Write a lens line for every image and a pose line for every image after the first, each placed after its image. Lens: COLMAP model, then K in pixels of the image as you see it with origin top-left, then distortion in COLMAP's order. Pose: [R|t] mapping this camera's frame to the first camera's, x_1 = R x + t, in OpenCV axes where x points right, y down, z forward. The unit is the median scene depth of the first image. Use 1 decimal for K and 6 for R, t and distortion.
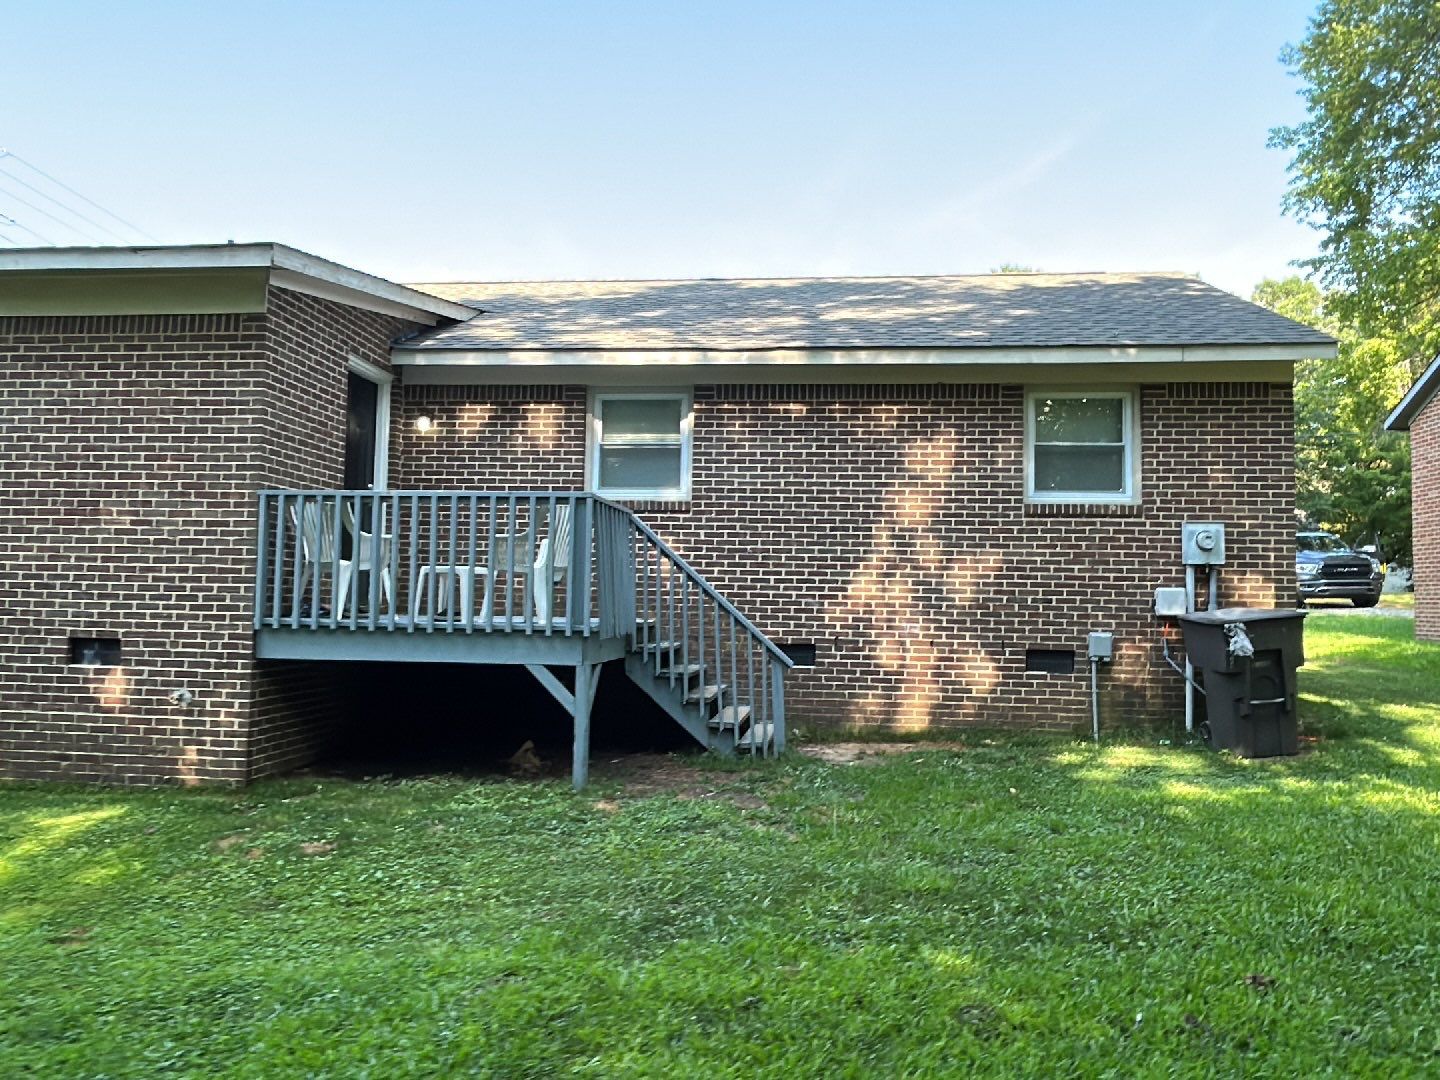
lens RADIAL K [[1056.7, 0, 716.2], [0, 1056.7, 536.9], [0, 0, 1]] dist [0.004985, -0.003920]
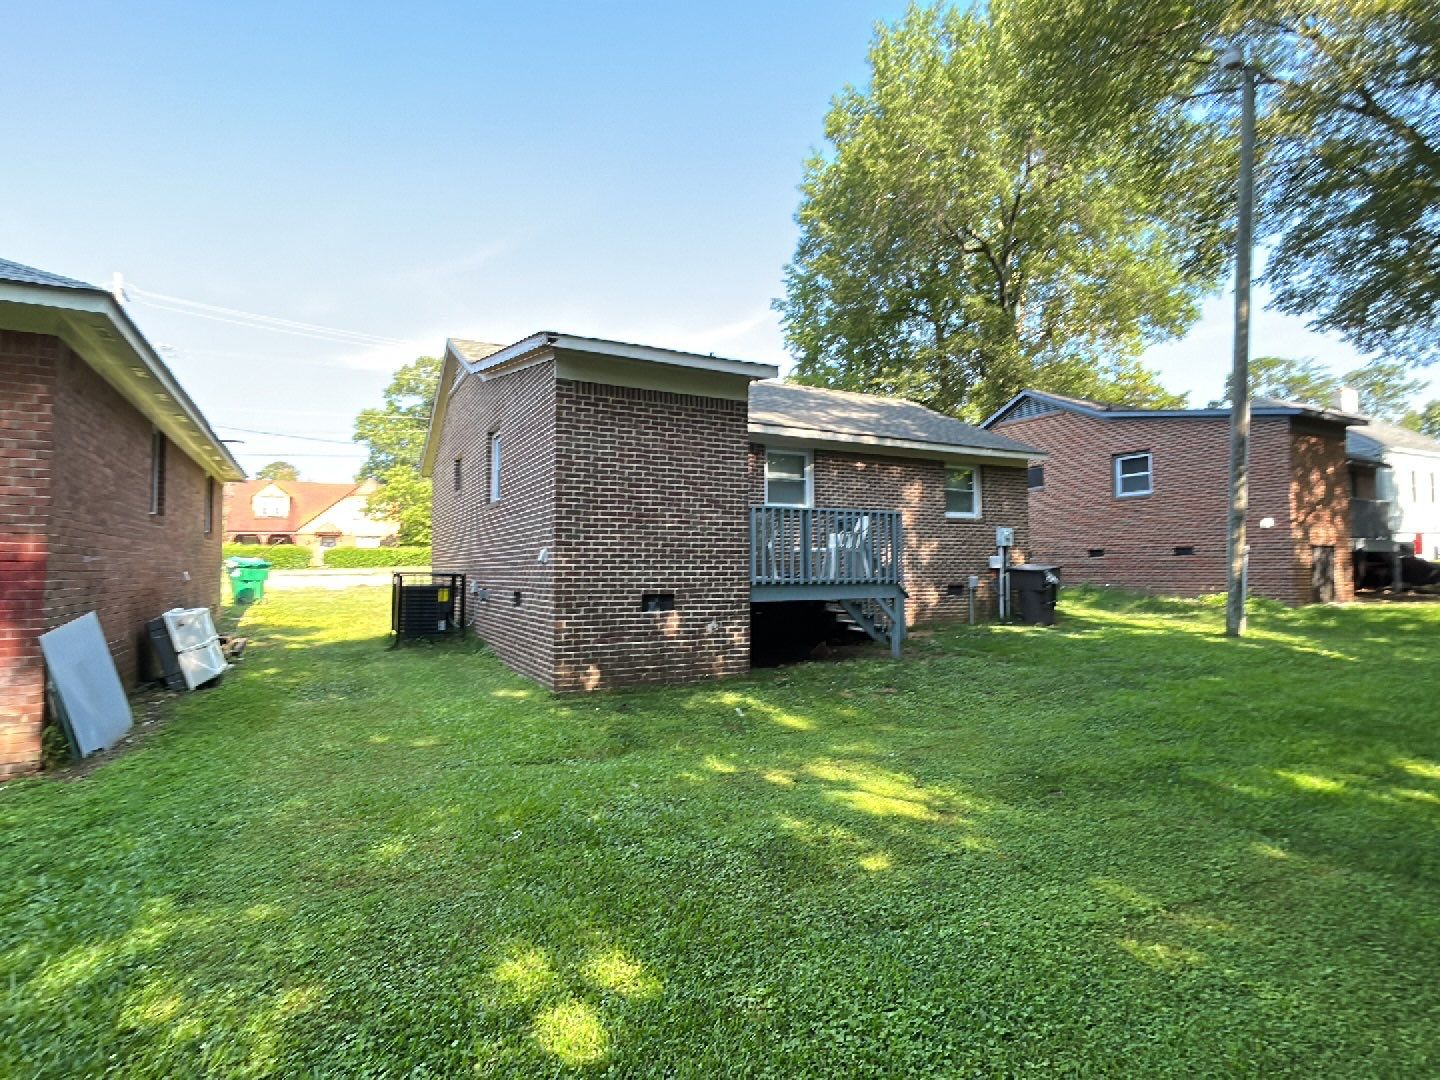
lens RADIAL K [[738.0, 0, 717.8], [0, 738.0, 541.0], [0, 0, 1]] dist [-0.002346, 0.000505]
pose [[0.825409, 0.001756, 0.564532, -0.954303], [-0.018892, 0.999521, 0.024513, -0.011615], [-0.564219, -0.030899, 0.825047, 0.027431]]
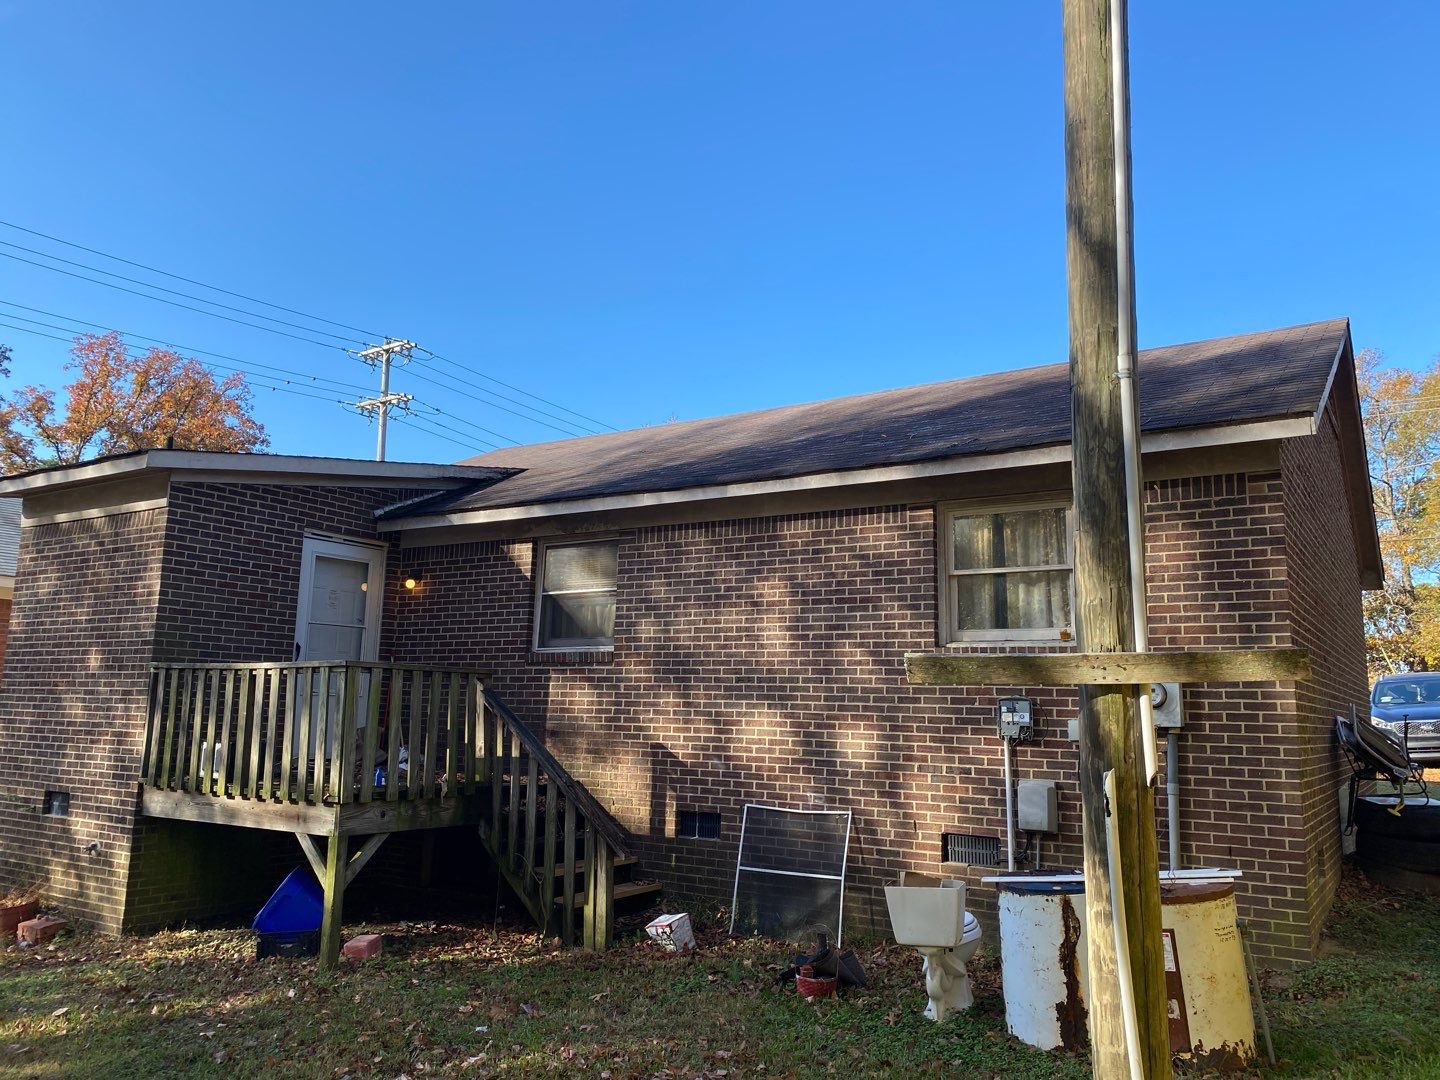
lens RADIAL K [[1098.8, 0, 725.0], [0, 1098.8, 513.8], [0, 0, 1]] dist [0.112741, -0.184545]
pose [[0.895232, -0.079303, -0.438486, 0.540762], [0.022152, 0.990740, -0.133955, -0.023411], [0.445049, 0.110207, 0.888699, 0.159472]]
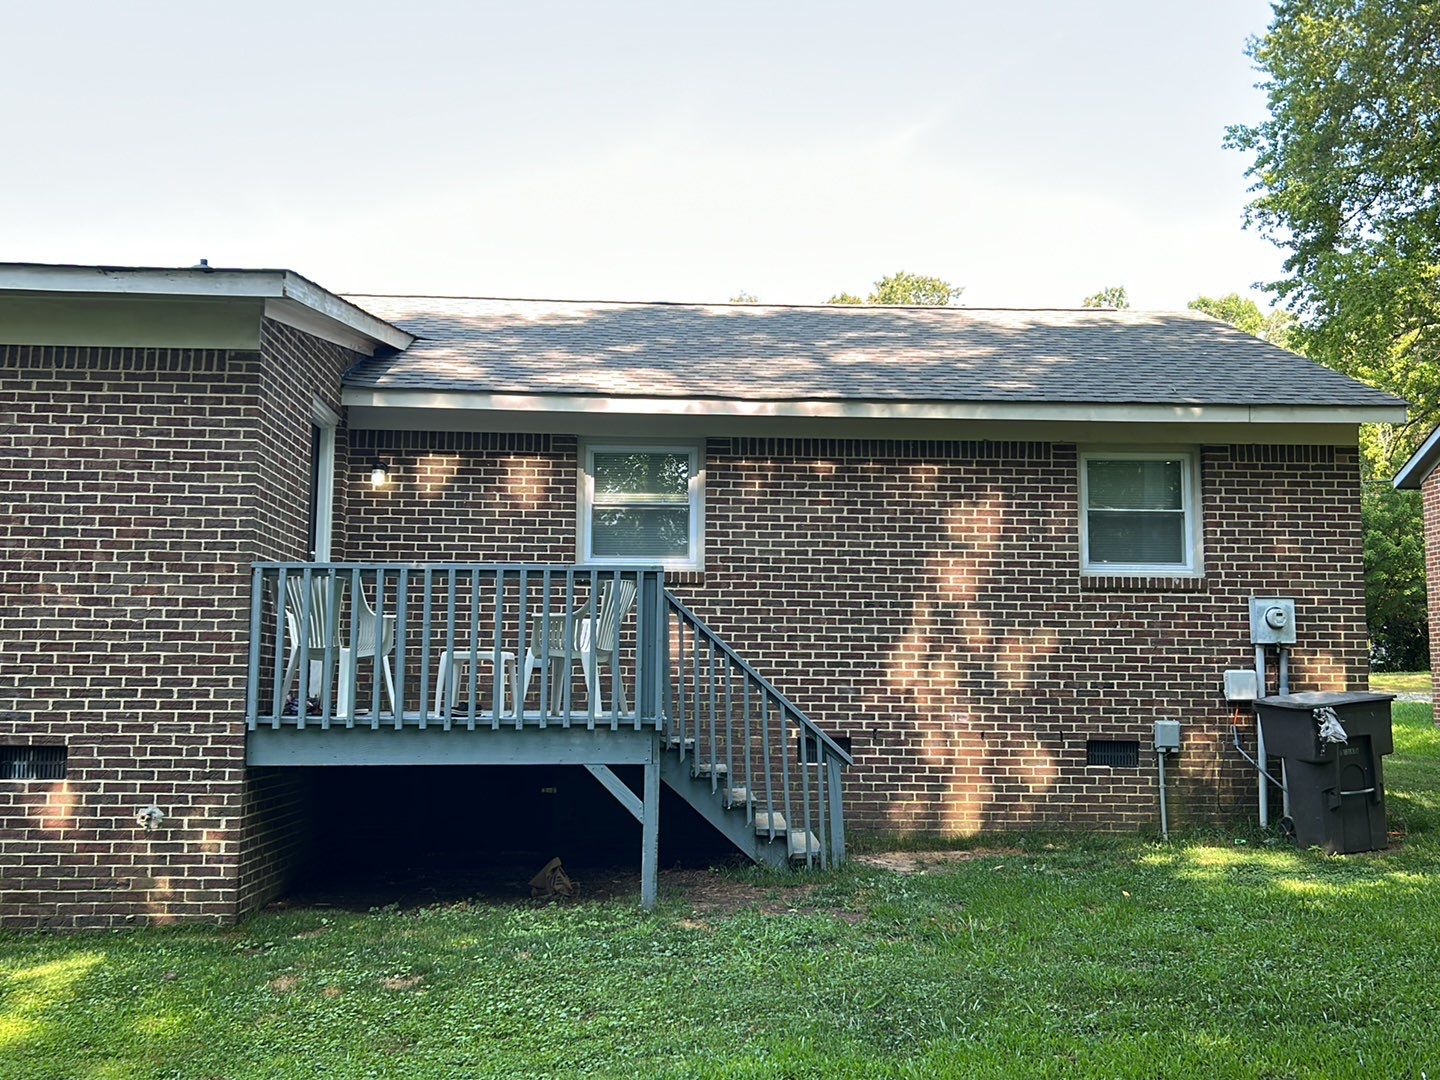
lens RADIAL K [[1387.4, 0, 722.8], [0, 1387.4, 542.2], [0, 0, 1]] dist [0.110562, -0.205400]
pose [[0.986943, 0.005417, 0.160977, -0.202169], [0.001966, 0.998955, -0.045671, -0.007108], [-0.161056, 0.045391, 0.985901, -0.121152]]
